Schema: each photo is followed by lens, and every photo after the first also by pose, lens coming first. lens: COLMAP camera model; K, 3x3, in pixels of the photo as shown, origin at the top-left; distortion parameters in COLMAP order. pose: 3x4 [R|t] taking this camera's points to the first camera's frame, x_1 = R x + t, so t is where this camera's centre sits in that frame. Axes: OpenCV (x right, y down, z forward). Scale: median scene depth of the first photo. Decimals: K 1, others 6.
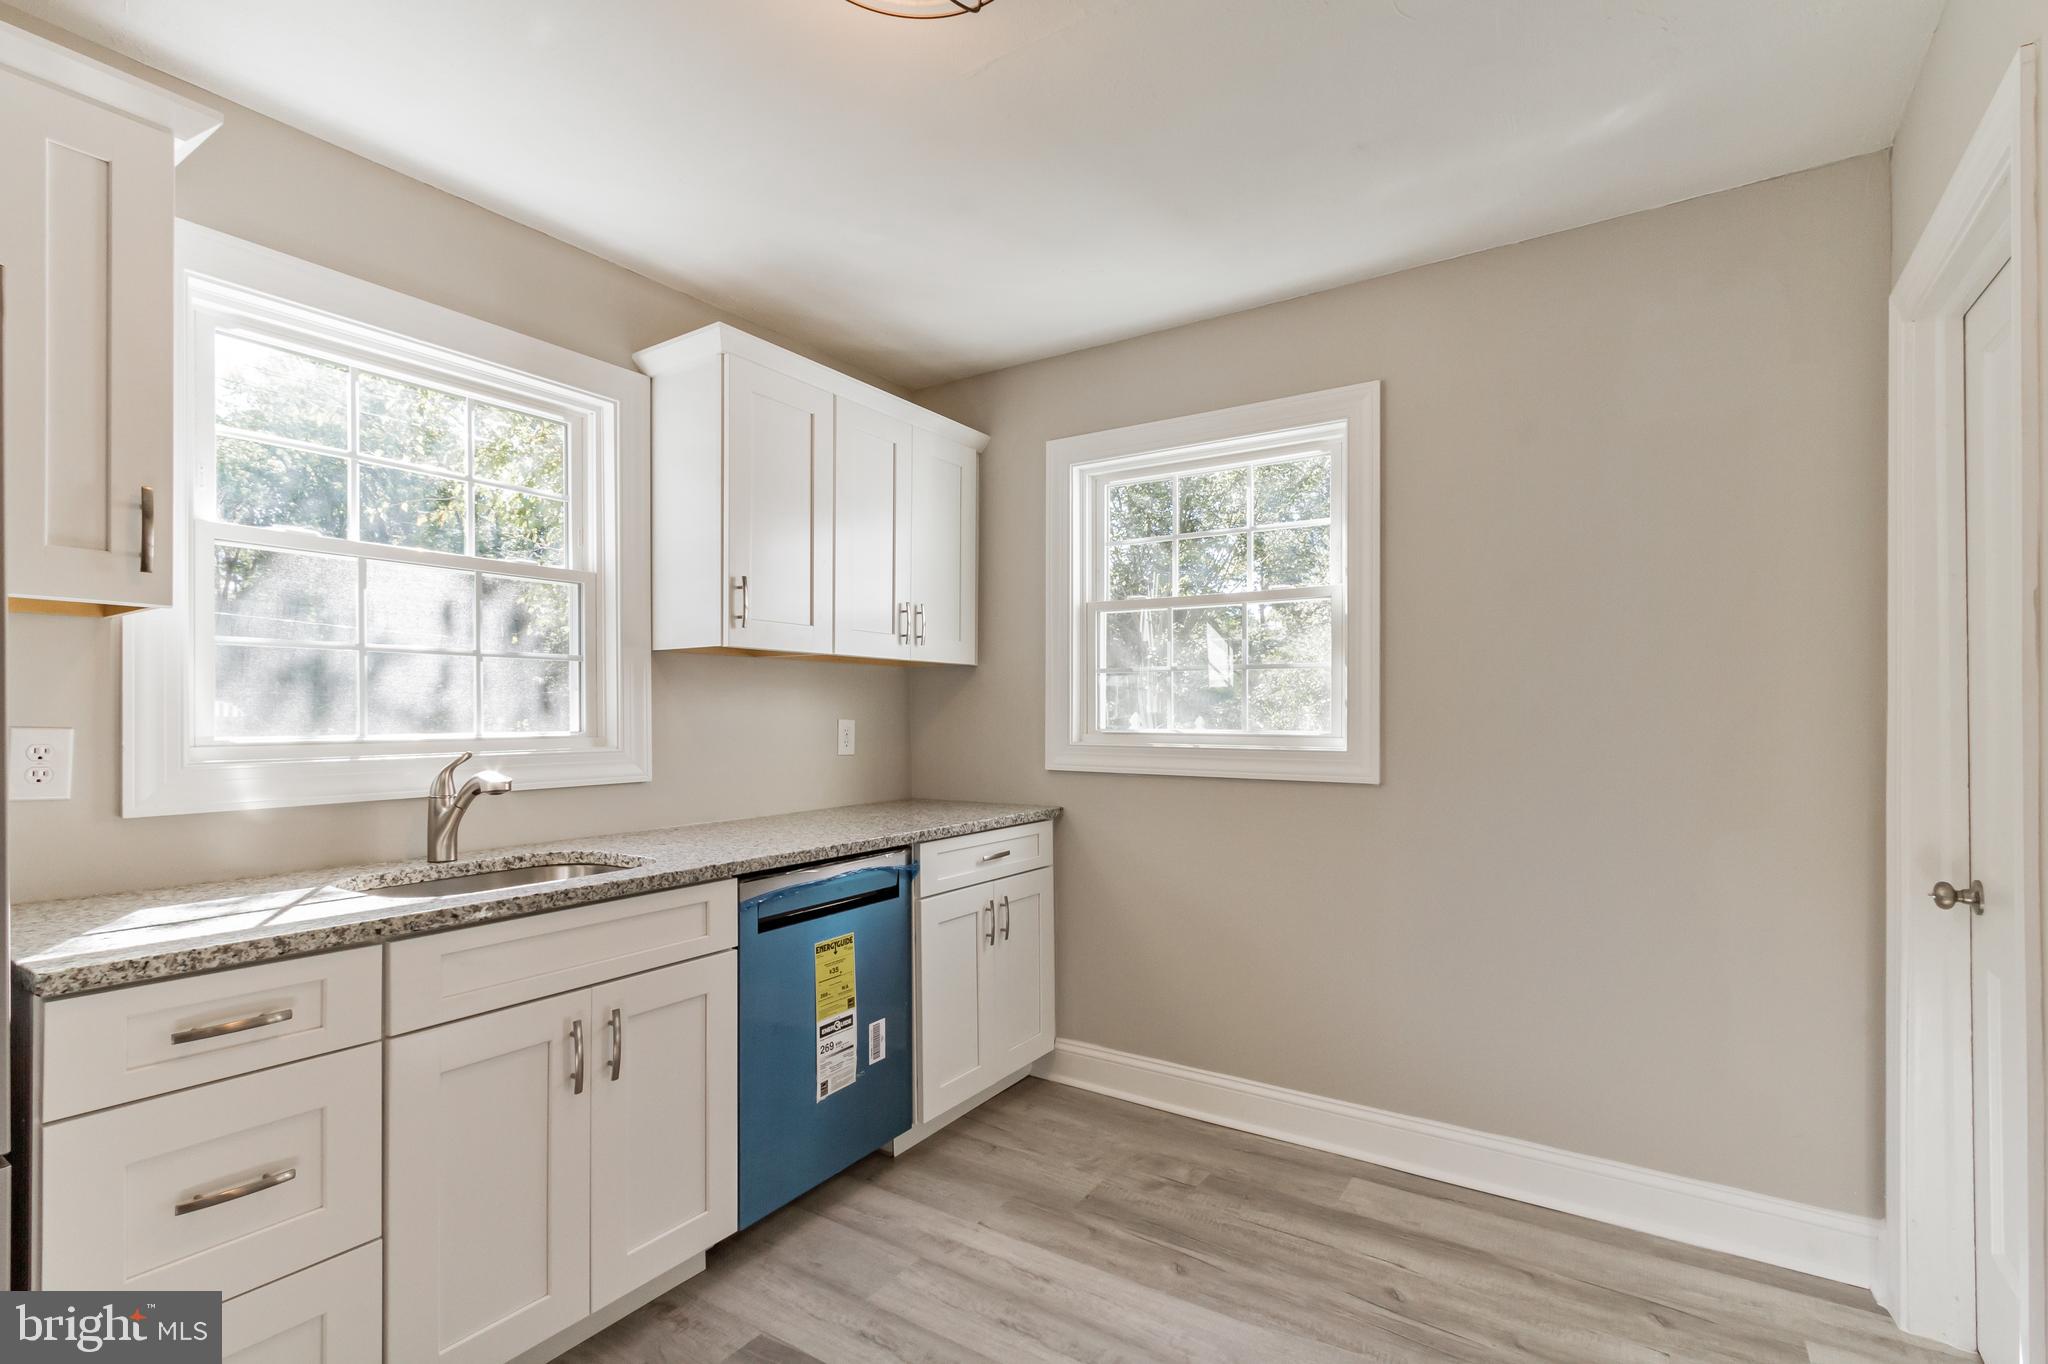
lens RADIAL K [[952.0, 0, 1041.3], [0, 952.0, 709.0], [0, 0, 1]] dist [-0.003890, 0.003402]
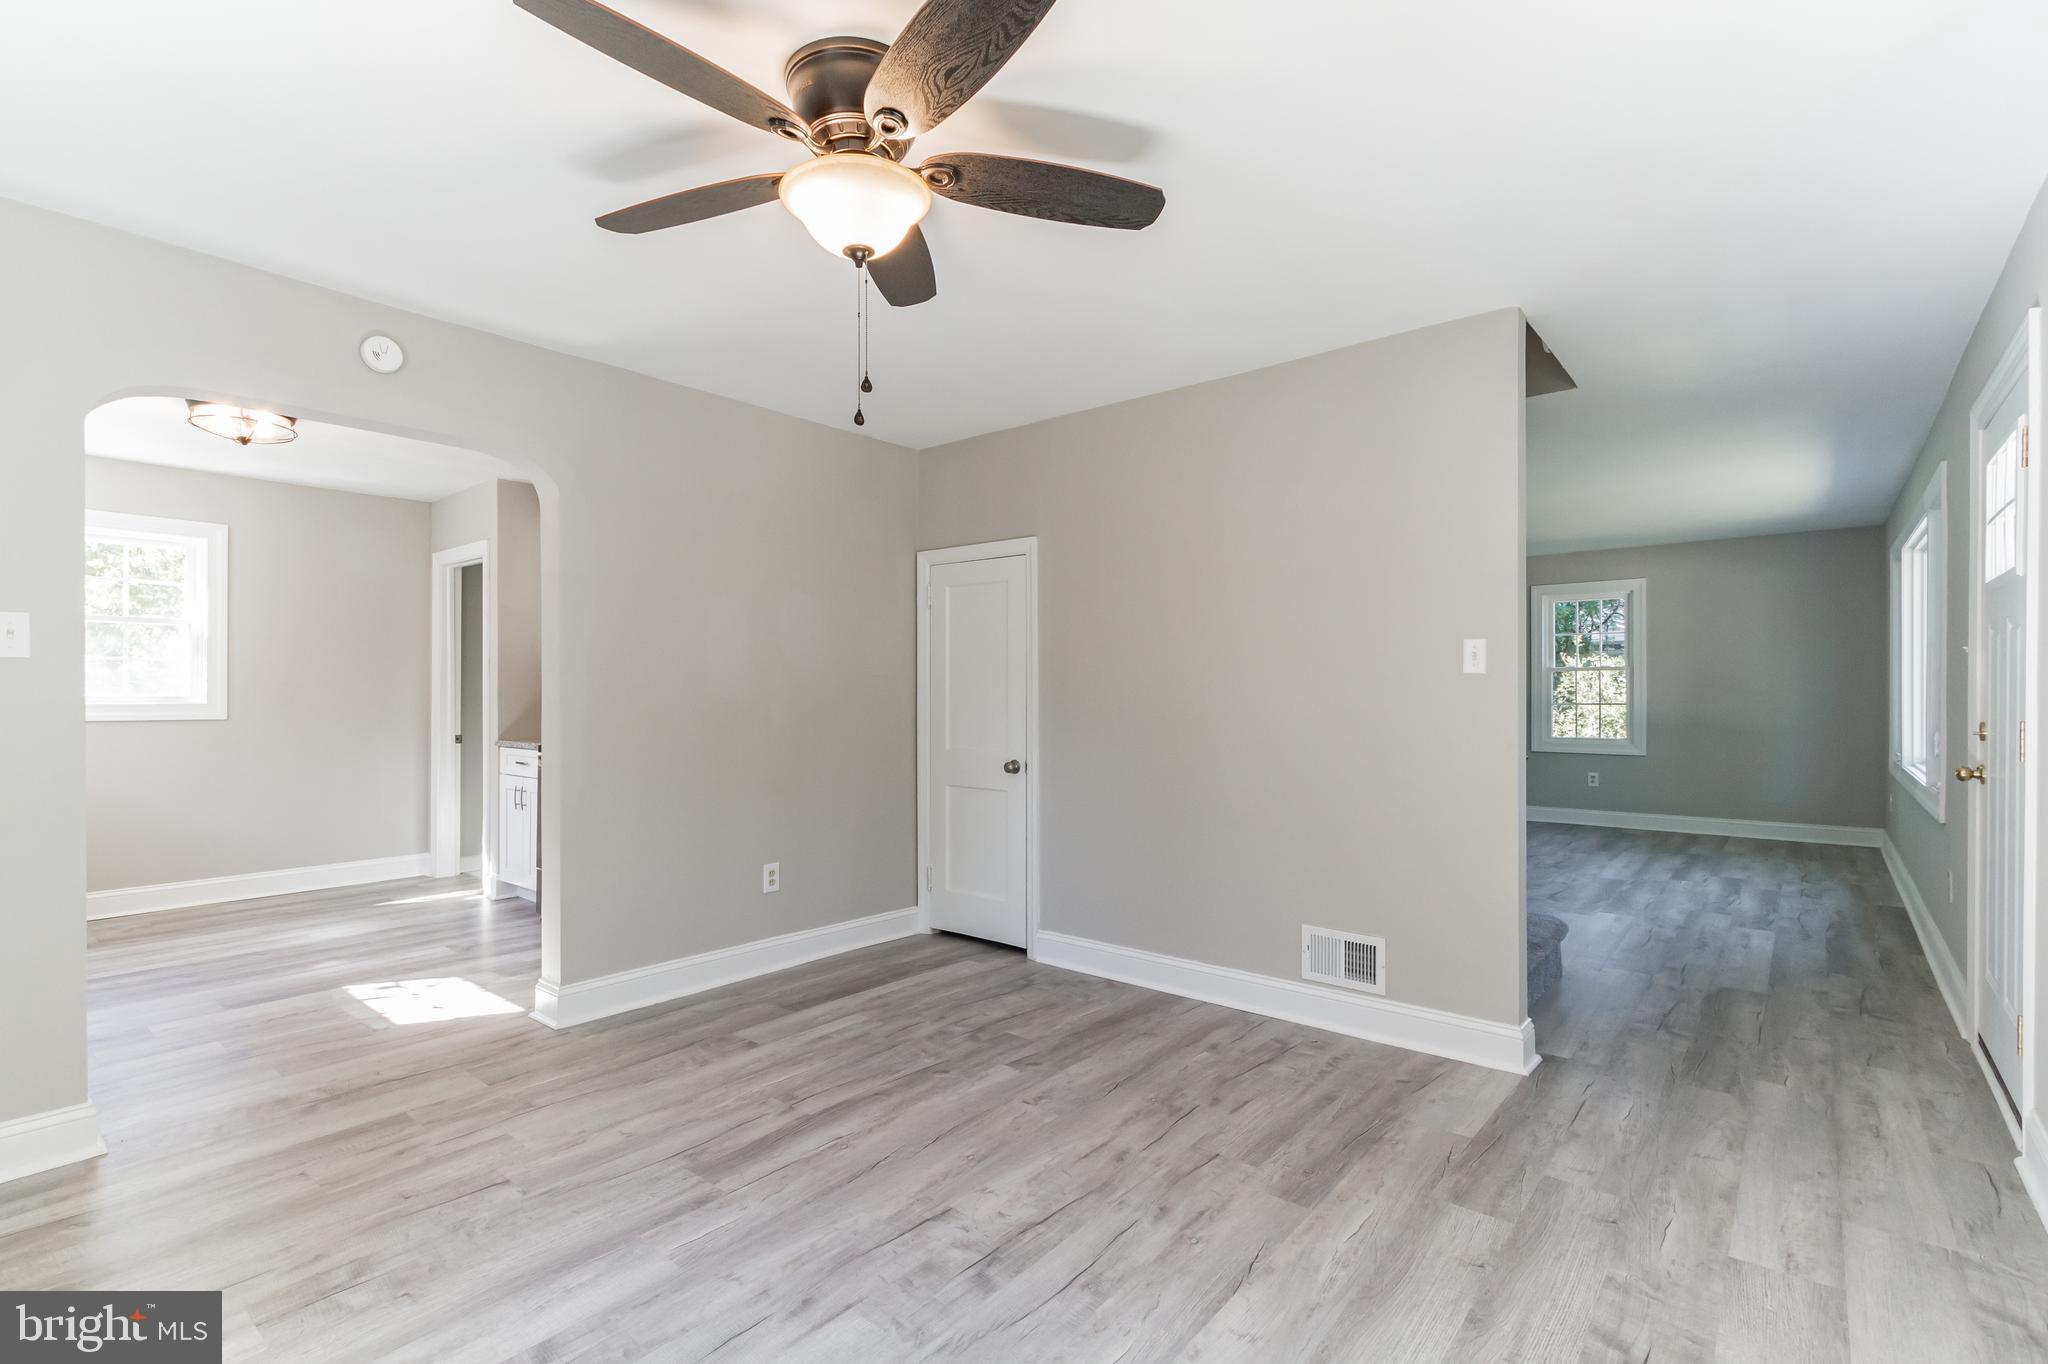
lens RADIAL K [[952.0, 0, 1005.0], [0, 952.0, 687.8], [0, 0, 1]] dist [-0.003890, 0.003402]
pose [[0.130414, 0.006365, 0.991439, -1.722222], [-0.008565, 0.999949, -0.005293, 0.007694], [-0.991423, -0.007801, 0.130462, -1.112807]]
